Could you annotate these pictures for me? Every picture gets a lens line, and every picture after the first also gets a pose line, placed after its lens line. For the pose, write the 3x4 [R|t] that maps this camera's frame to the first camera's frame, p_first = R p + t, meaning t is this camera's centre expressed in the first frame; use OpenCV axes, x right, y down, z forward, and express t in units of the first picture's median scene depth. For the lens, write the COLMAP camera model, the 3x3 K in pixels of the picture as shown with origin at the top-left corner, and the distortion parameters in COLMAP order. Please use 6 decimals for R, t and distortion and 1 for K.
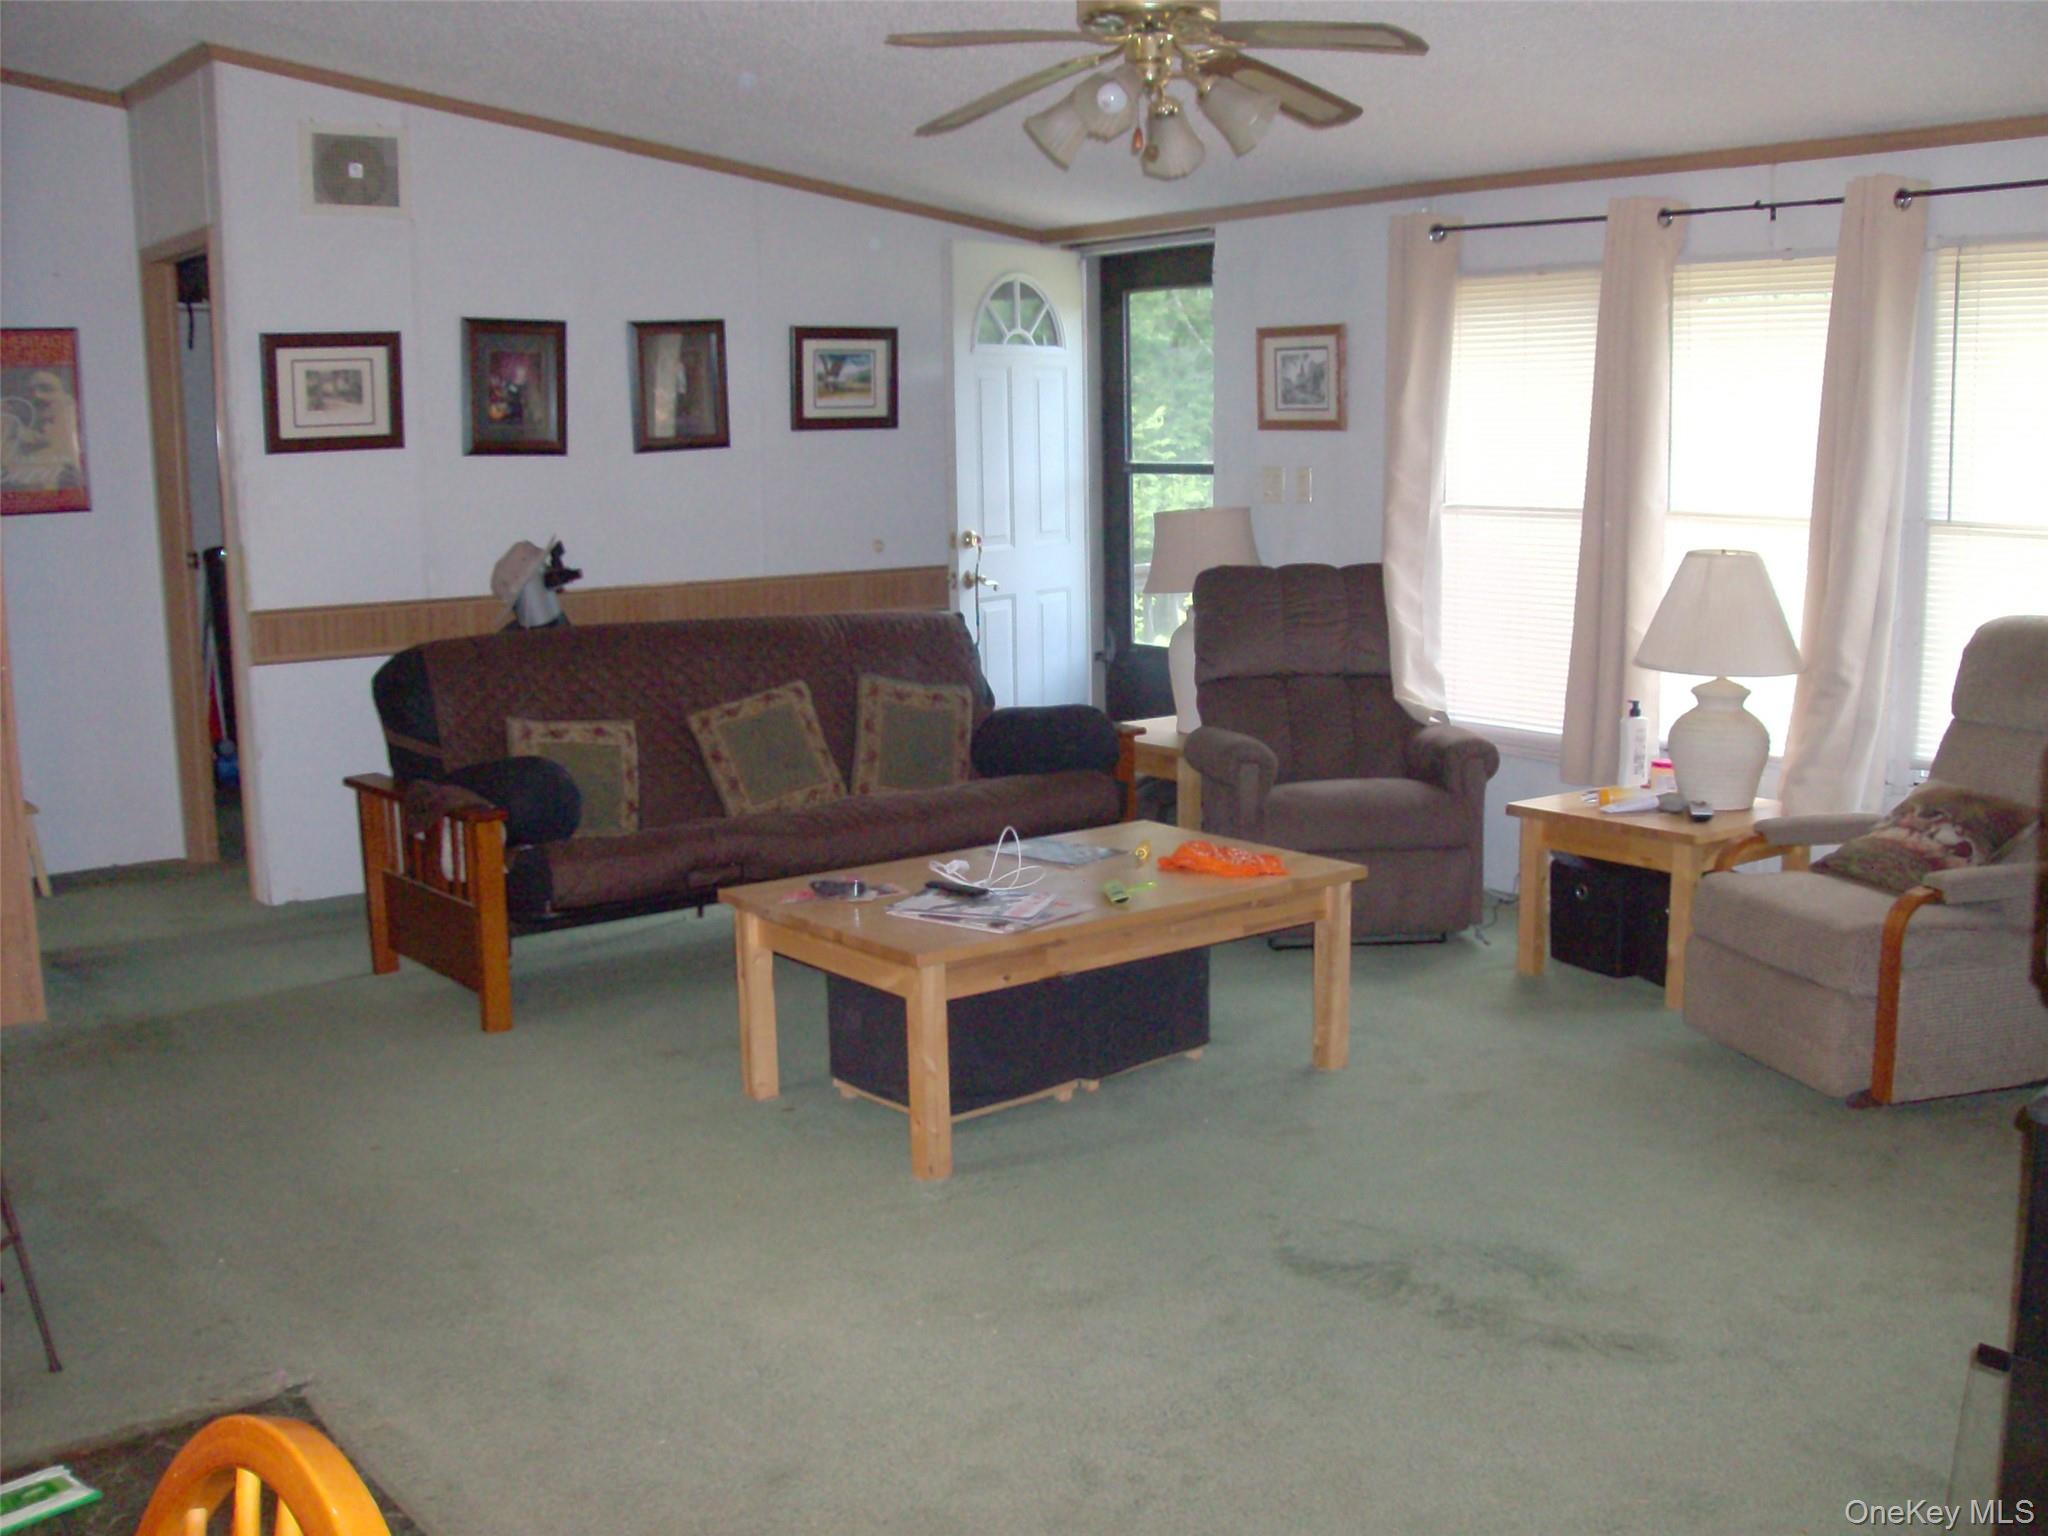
lens RADIAL K [[2105.6, 0, 1030.2], [0, 2105.6, 766.2], [0, 0, 1]] dist [-0.189902, 0.157459]
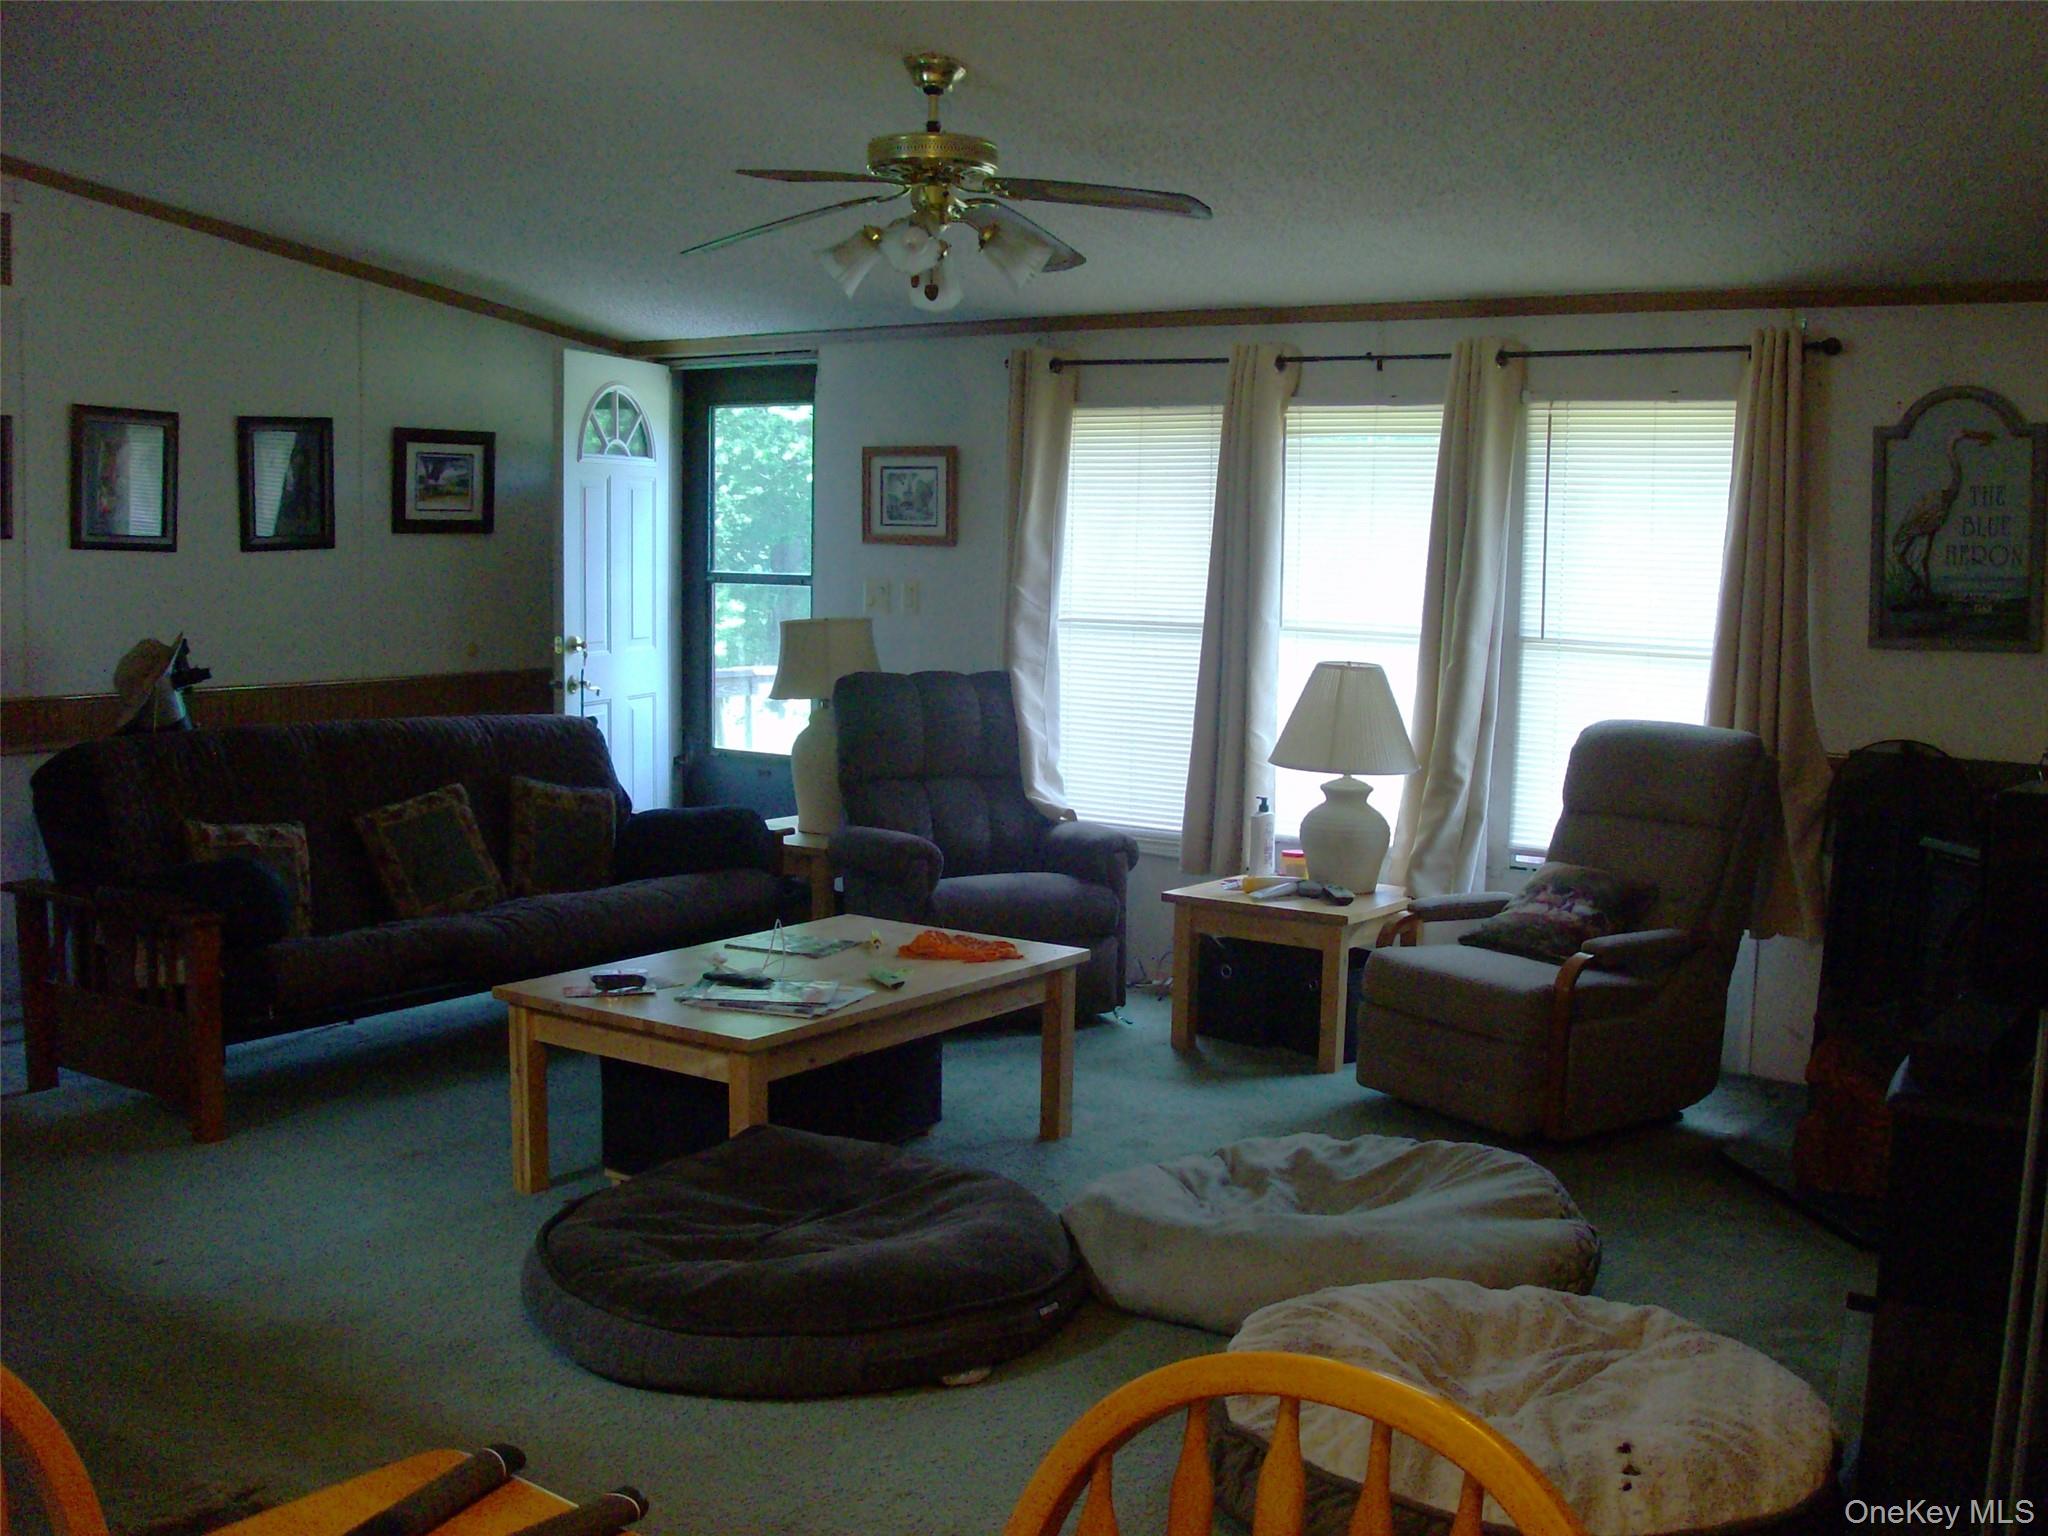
lens RADIAL K [[2105.6, 0, 1030.2], [0, 2105.6, 766.2], [0, 0, 1]] dist [-0.189902, 0.157459]
pose [[0.954537, 0.000302, 0.298094, -0.144441], [0.015194, 0.998650, -0.049667, 0.004890], [-0.297706, 0.051938, 0.953244, -0.026583]]
